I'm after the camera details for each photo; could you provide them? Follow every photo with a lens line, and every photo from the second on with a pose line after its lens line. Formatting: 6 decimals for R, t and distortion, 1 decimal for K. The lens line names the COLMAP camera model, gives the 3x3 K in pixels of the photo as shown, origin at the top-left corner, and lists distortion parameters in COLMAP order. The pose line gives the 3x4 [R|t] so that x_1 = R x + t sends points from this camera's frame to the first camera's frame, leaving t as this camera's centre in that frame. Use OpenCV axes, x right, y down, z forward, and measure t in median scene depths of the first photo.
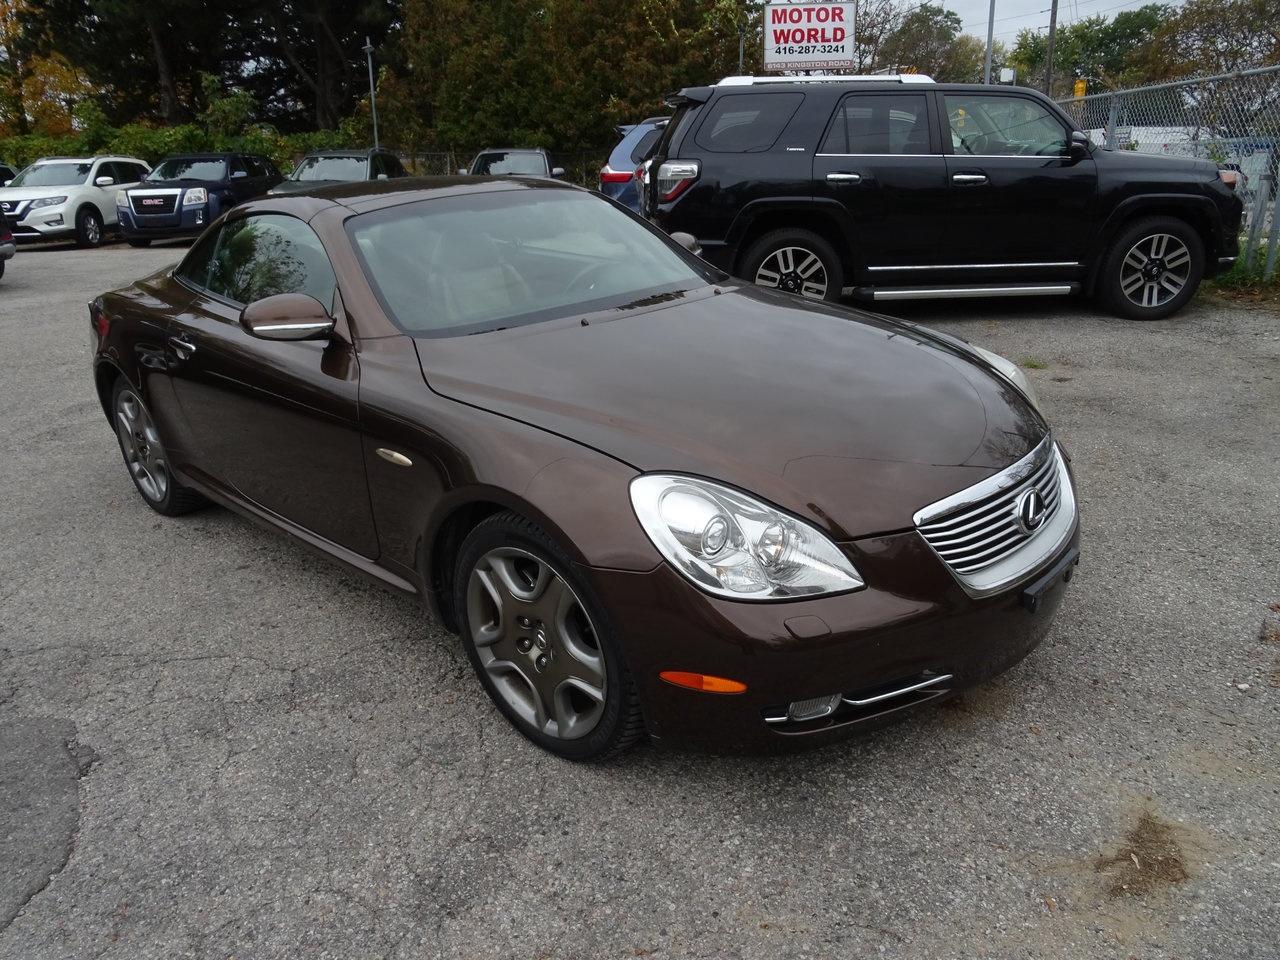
lens RADIAL K [[919.5, 0, 644.9], [0, 919.5, 480.7], [0, 0, 1]] dist [0.000546, -0.002972]
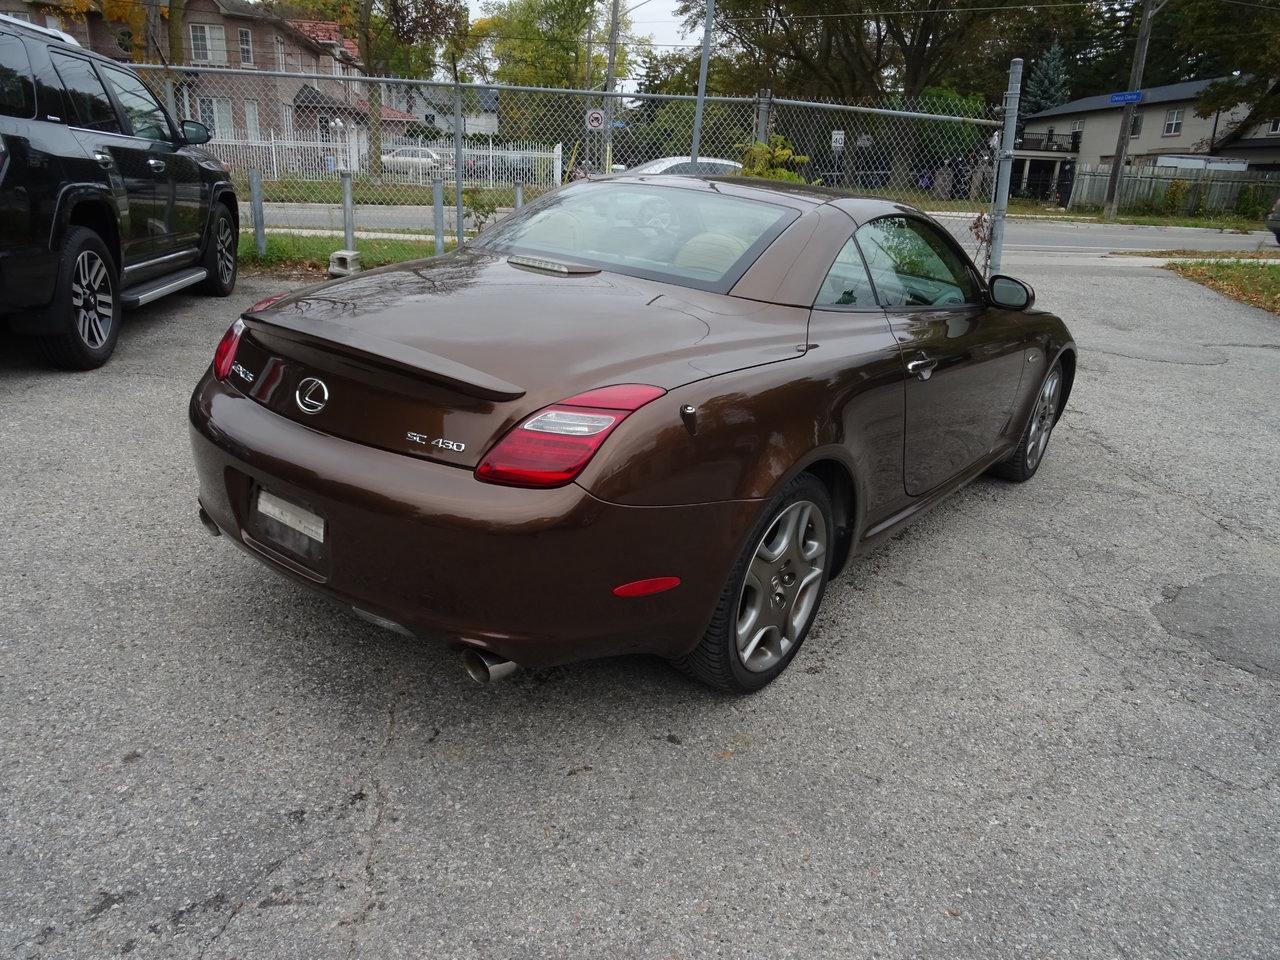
lens RADIAL K [[919.5, 0, 643.0], [0, 919.5, 483.5], [0, 0, 1]] dist [0.000546, -0.002972]
pose [[-0.106665, -0.305694, 0.946136, -0.275545], [0.276248, 0.904990, 0.323543, -0.082950], [-0.955149, 0.295879, -0.012084, 0.263253]]
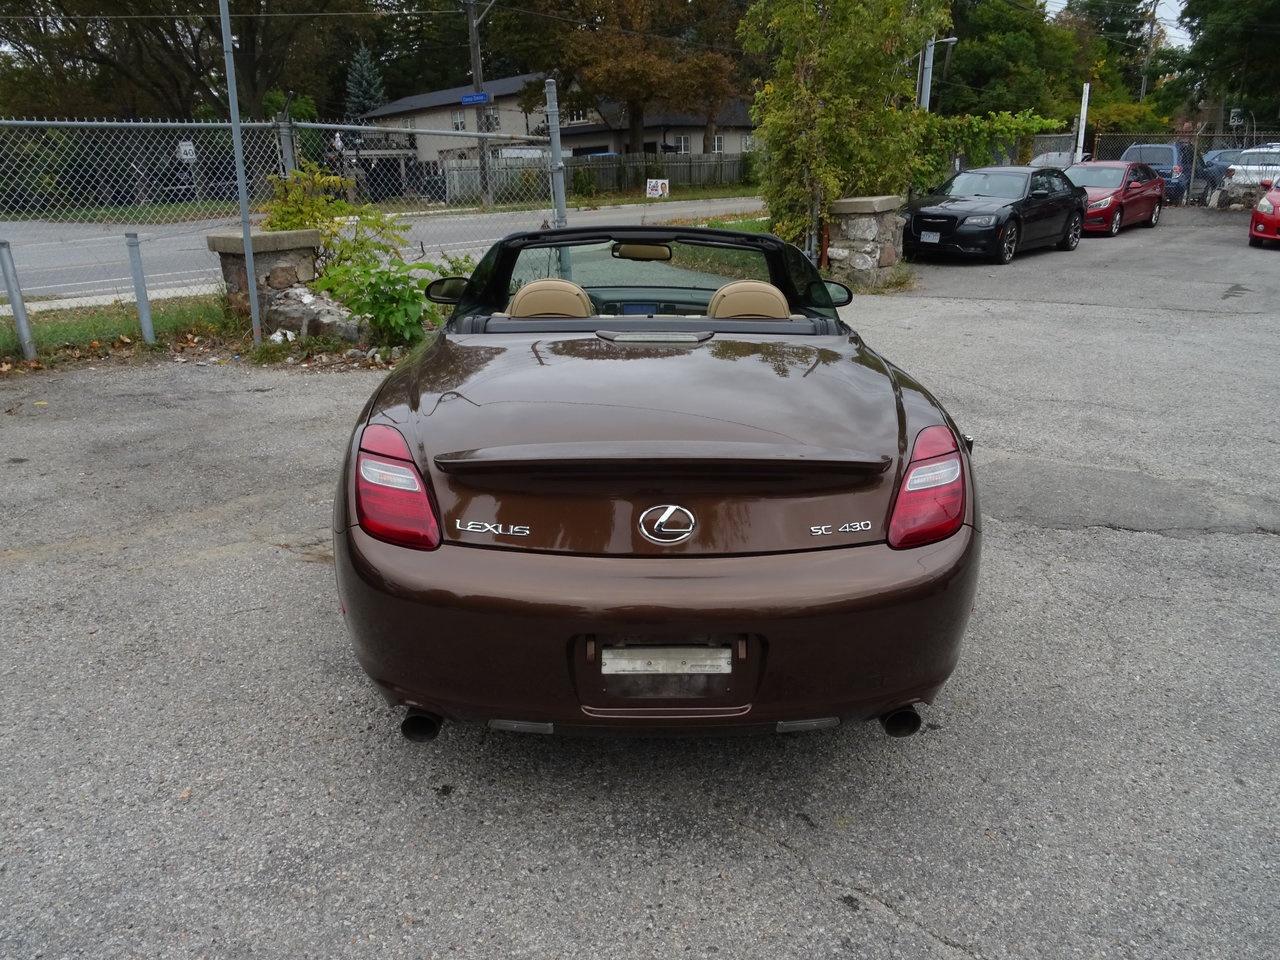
lens RADIAL K [[919.5, 0, 642.9], [0, 919.5, 483.9], [0, 0, 1]] dist [0.000546, -0.002972]
pose [[-0.702625, -0.184922, 0.687111, -0.218567], [0.271964, 0.822534, 0.499473, -0.130303], [-0.657536, 0.537812, -0.527641, 0.367652]]
